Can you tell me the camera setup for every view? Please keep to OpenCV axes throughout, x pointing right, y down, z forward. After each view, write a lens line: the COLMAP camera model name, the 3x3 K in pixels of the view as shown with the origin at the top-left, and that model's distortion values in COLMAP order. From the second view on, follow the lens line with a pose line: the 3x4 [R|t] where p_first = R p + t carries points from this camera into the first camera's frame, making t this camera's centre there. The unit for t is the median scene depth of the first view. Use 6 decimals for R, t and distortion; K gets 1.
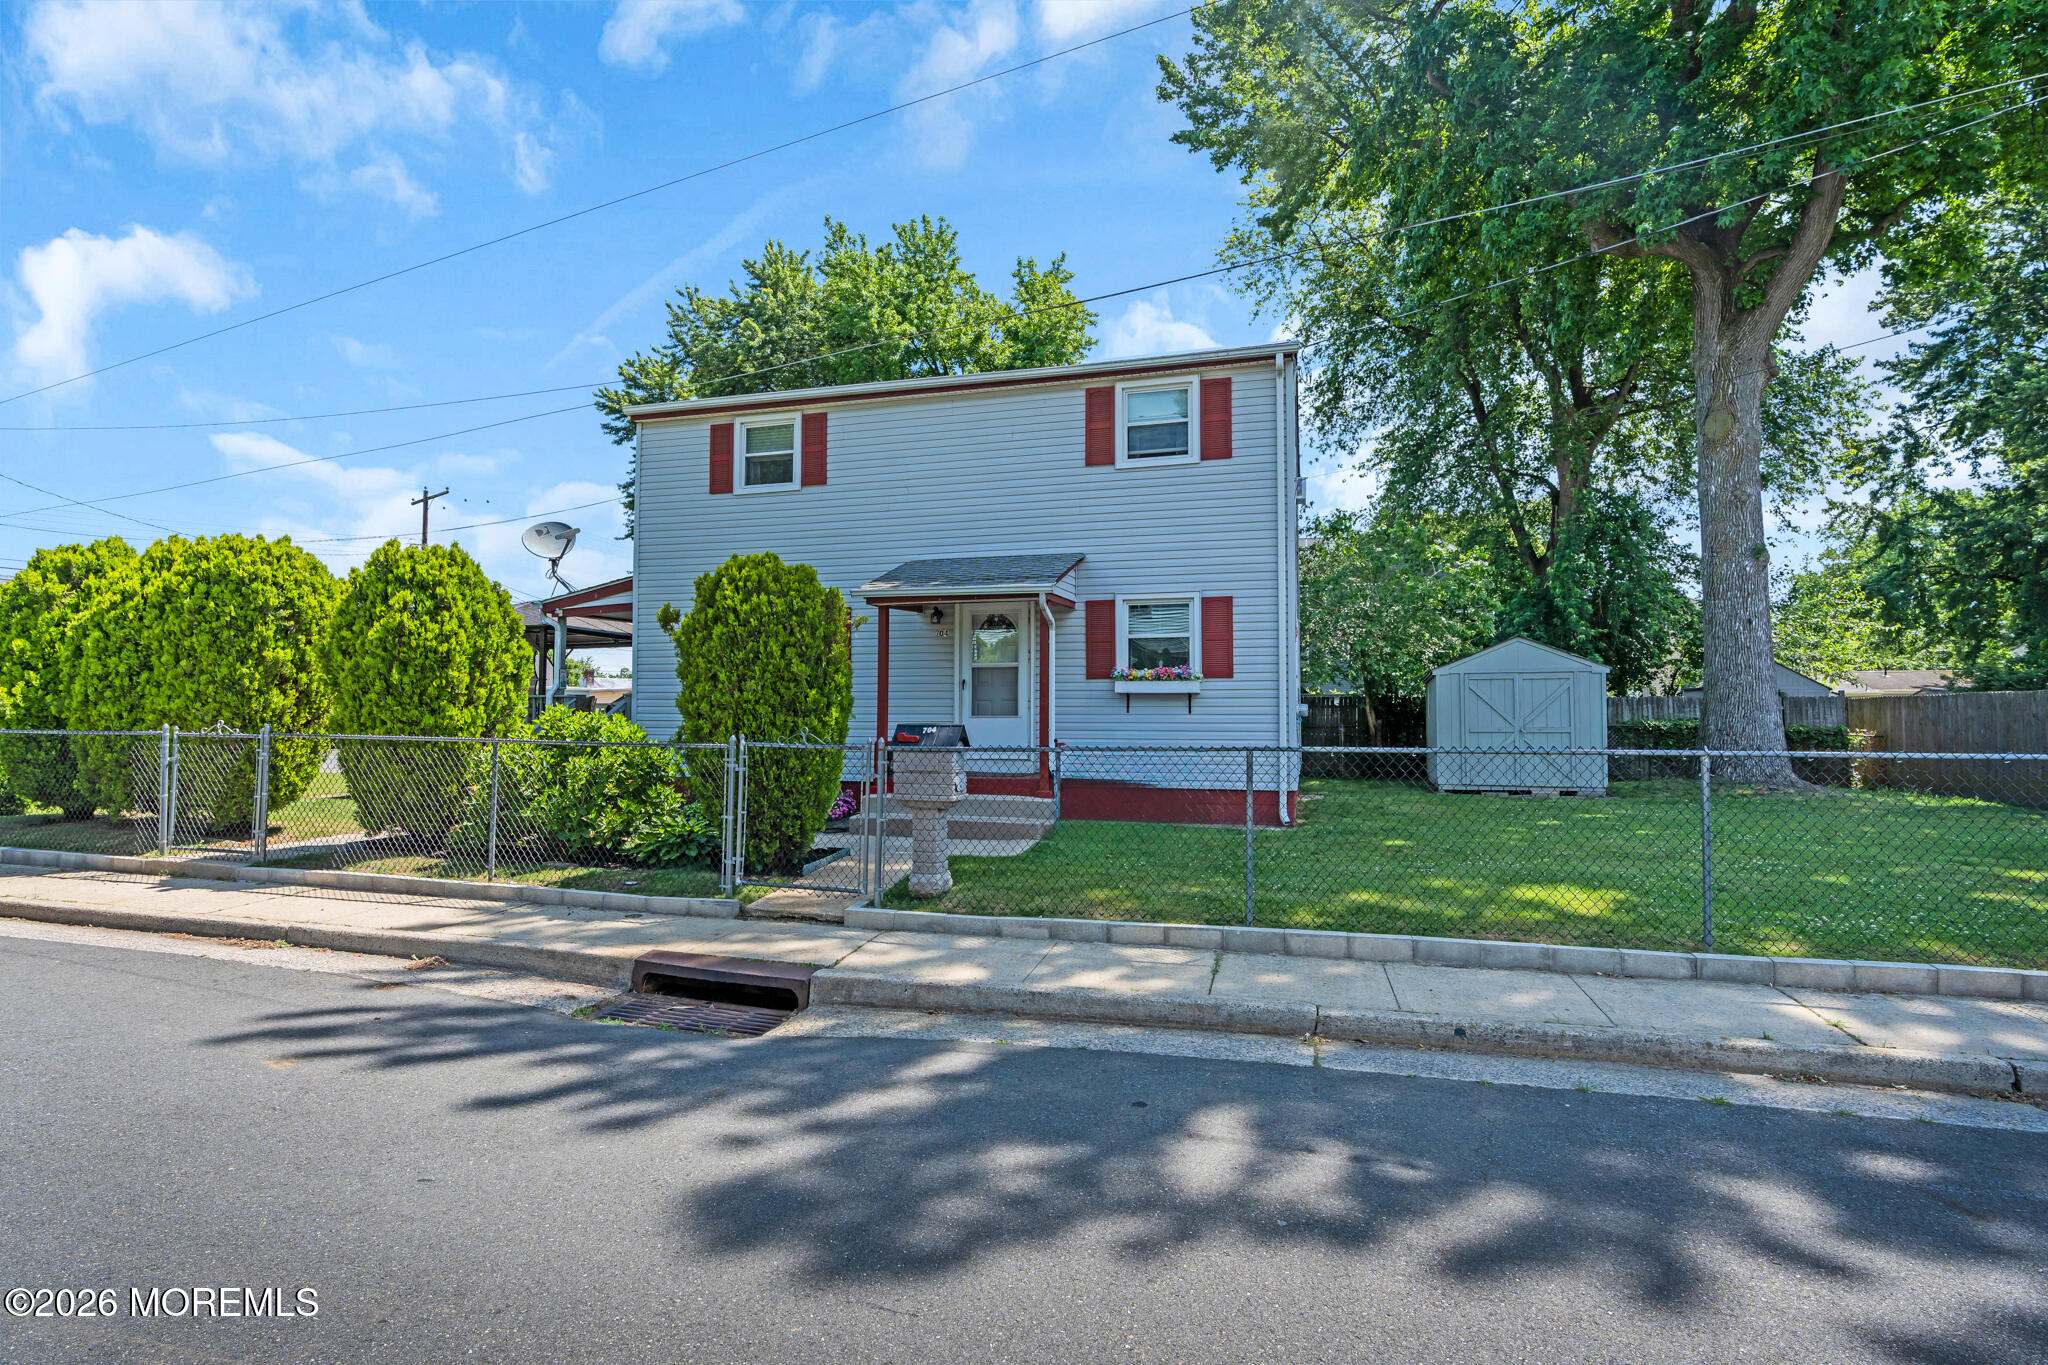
lens RADIAL K [[989.9, 0, 1024.9], [0, 989.9, 693.2], [0, 0, 1]] dist [-0.009596, 0.001032]
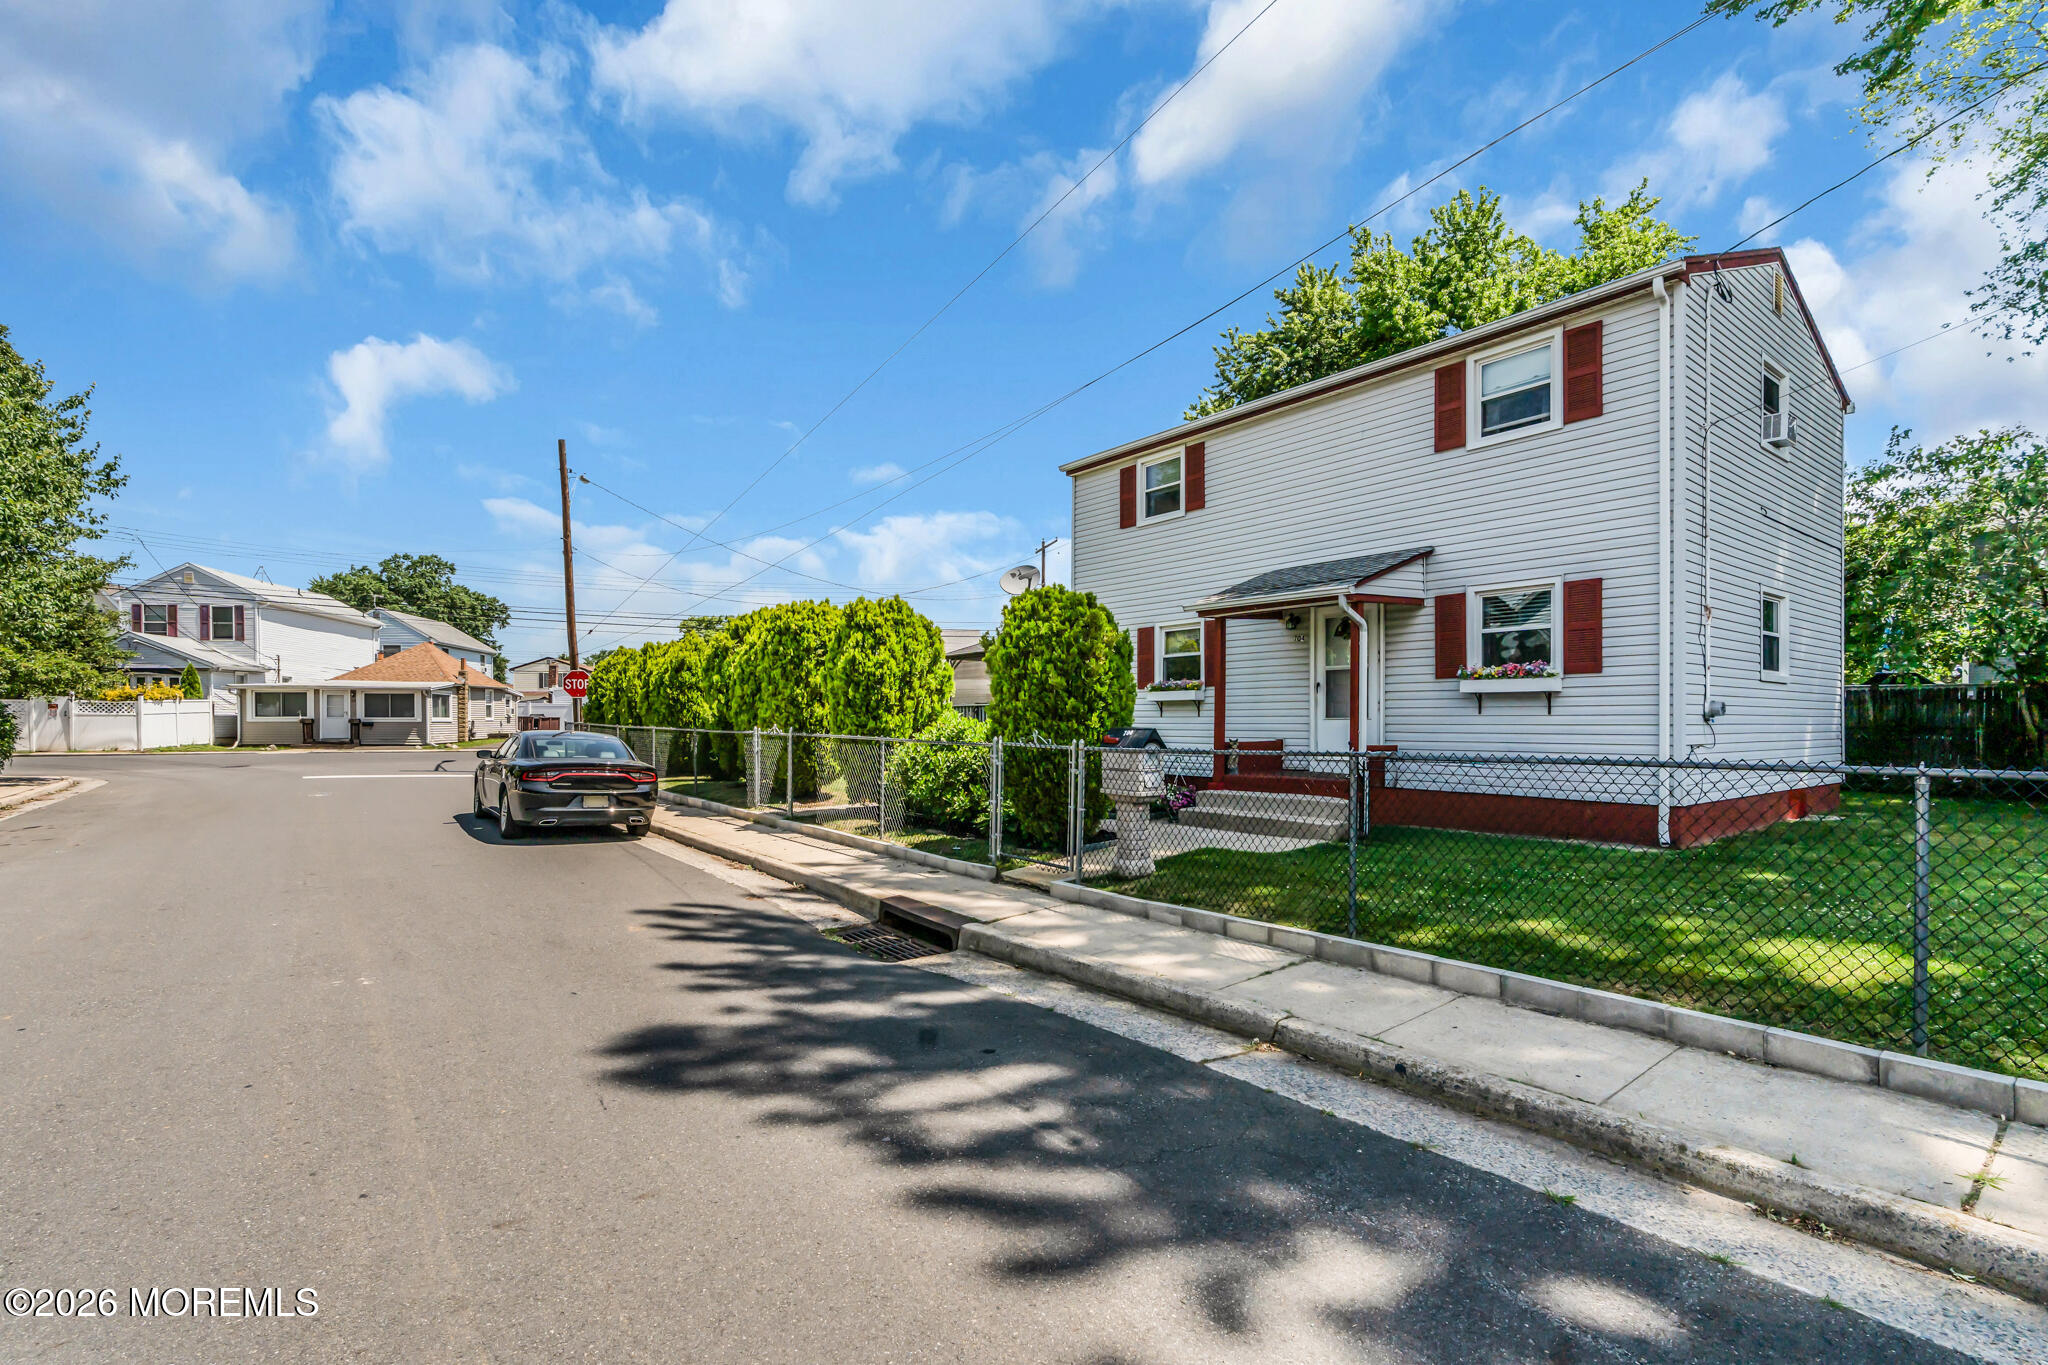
lens RADIAL K [[935.4, 0, 1017.3], [0, 935.4, 717.8], [0, 0, 1]] dist [-0.016033, 0.001024]
pose [[0.796864, -0.005253, -0.604137, 0.414911], [0.020122, 0.999638, 0.017848, -0.001284], [0.603824, -0.026379, 0.796681, 0.068387]]
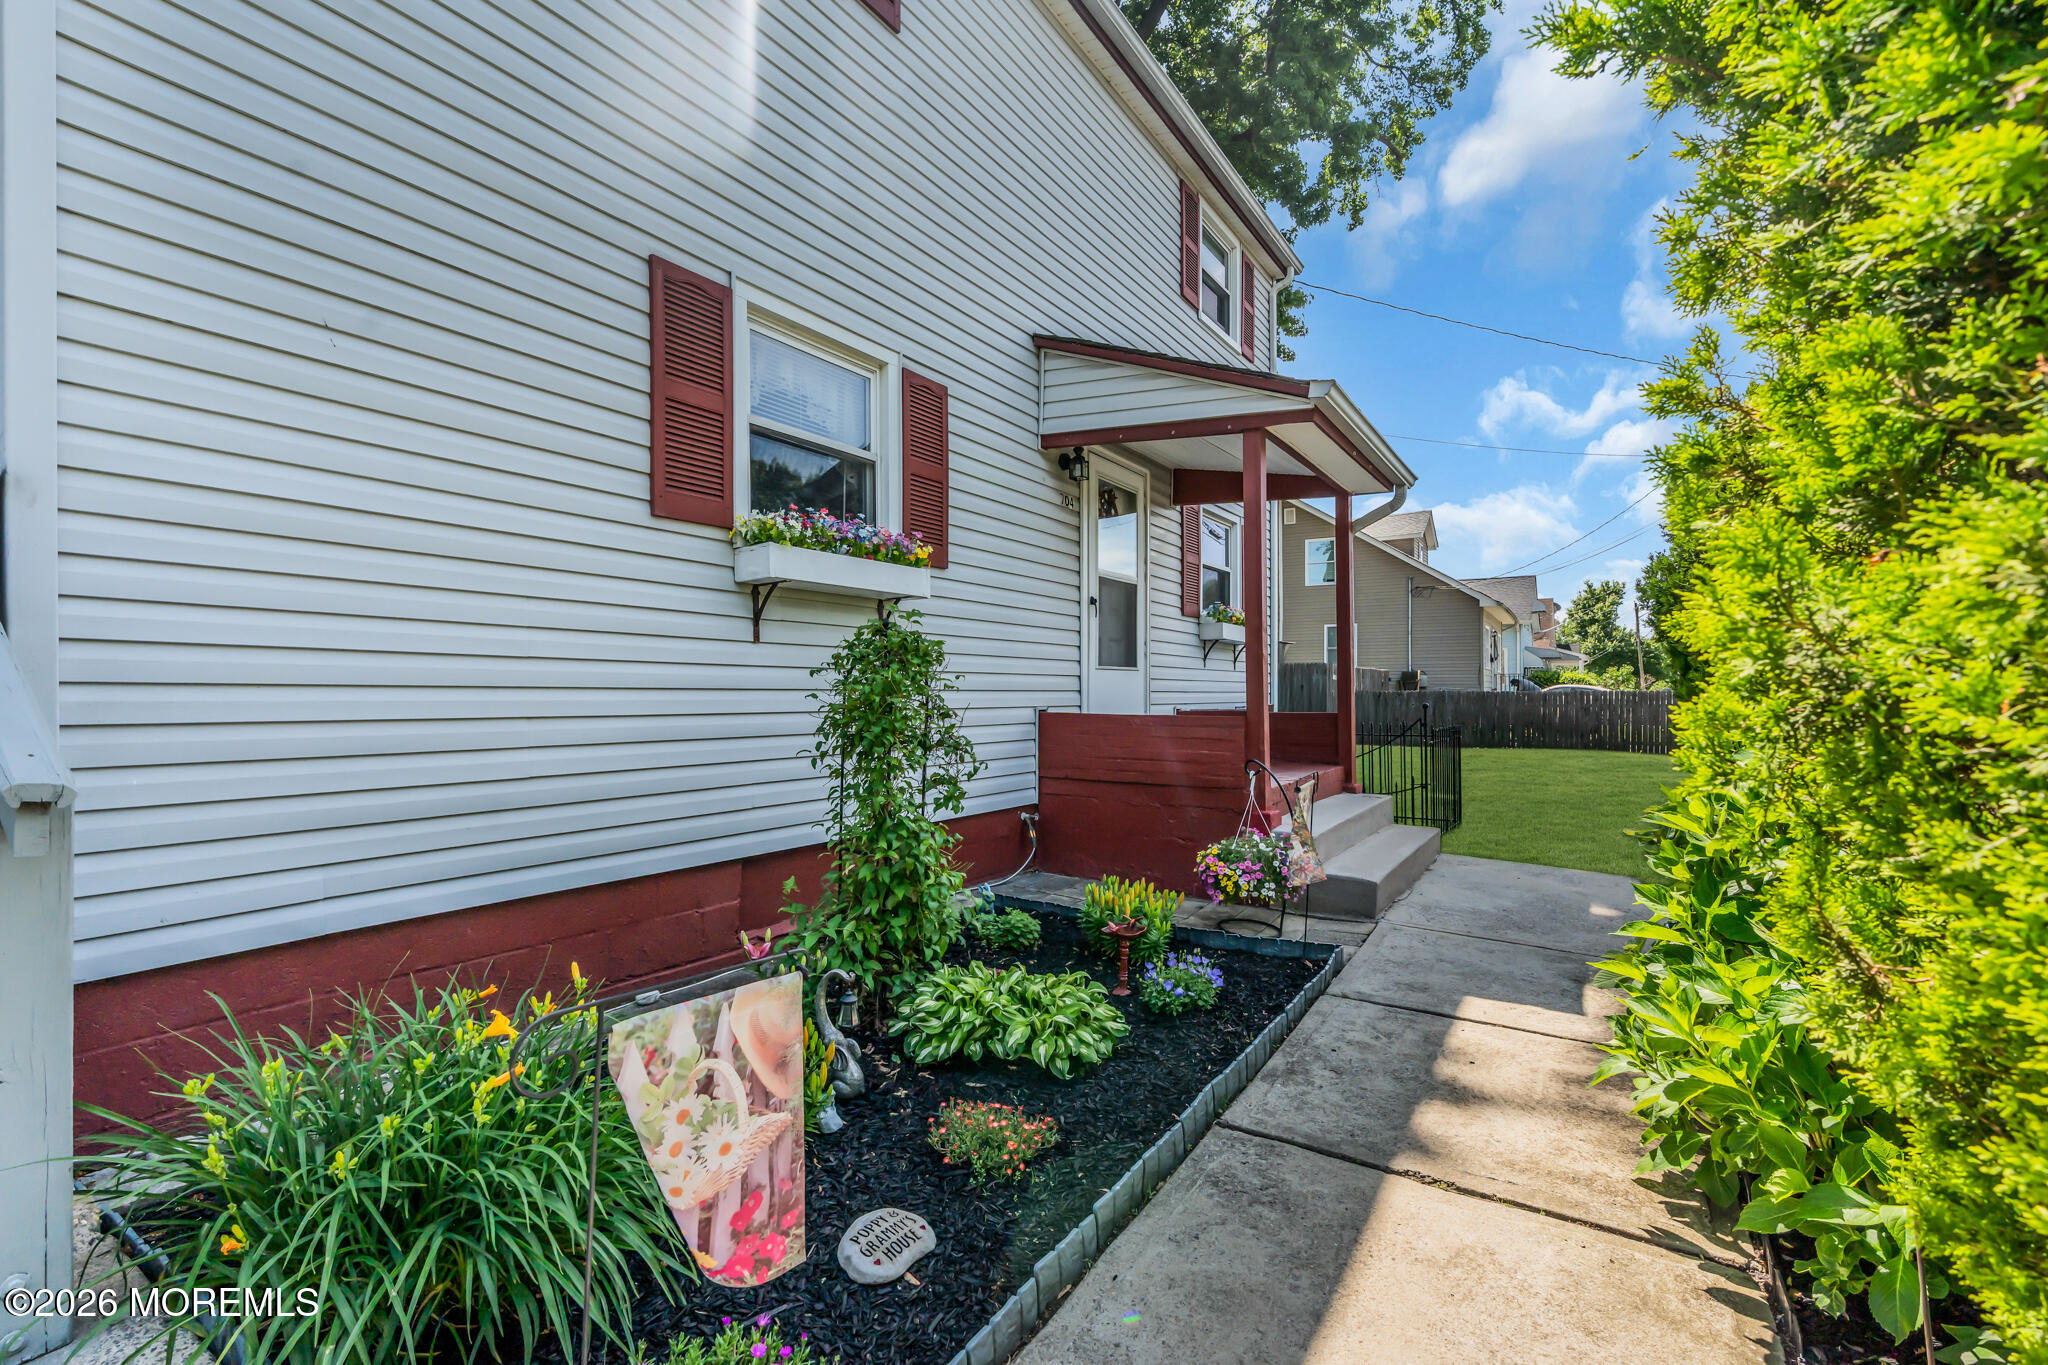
lens RADIAL K [[935.4, 0, 1025.4], [0, 935.4, 687.8], [0, 0, 1]] dist [-0.016033, 0.001024]
pose [[0.278875, 0.008182, 0.960292, -0.255707], [-0.030244, 0.999543, 0.000267, 0.049052], [-0.959851, -0.029117, 0.278995, 1.190396]]
